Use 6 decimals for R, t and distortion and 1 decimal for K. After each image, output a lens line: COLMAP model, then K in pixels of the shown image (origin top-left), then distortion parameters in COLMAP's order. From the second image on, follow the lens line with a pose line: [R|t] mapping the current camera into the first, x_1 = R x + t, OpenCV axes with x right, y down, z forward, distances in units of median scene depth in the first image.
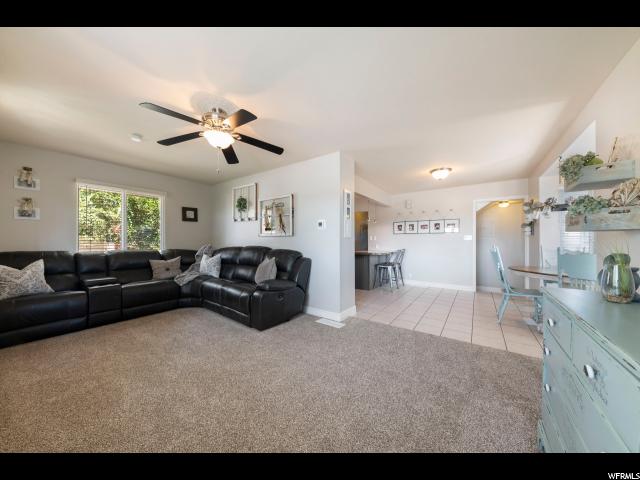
lens RADIAL K [[223.0, 0, 321.1], [0, 223.0, 240.4], [0, 0, 1]] dist [-0.000435, -0.000001]
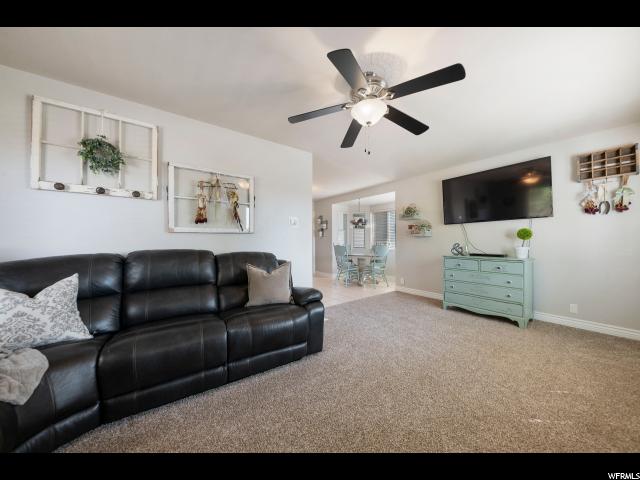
lens RADIAL K [[223.0, 0, 320.4], [0, 223.0, 238.8], [0, 0, 1]] dist [-0.000435, -0.000001]
pose [[0.285809, 0.002526, 0.958283, -0.755168], [0.000506, 0.999996, -0.002787, 0.000058], [-0.958286, 0.001282, 0.285807, 0.558844]]
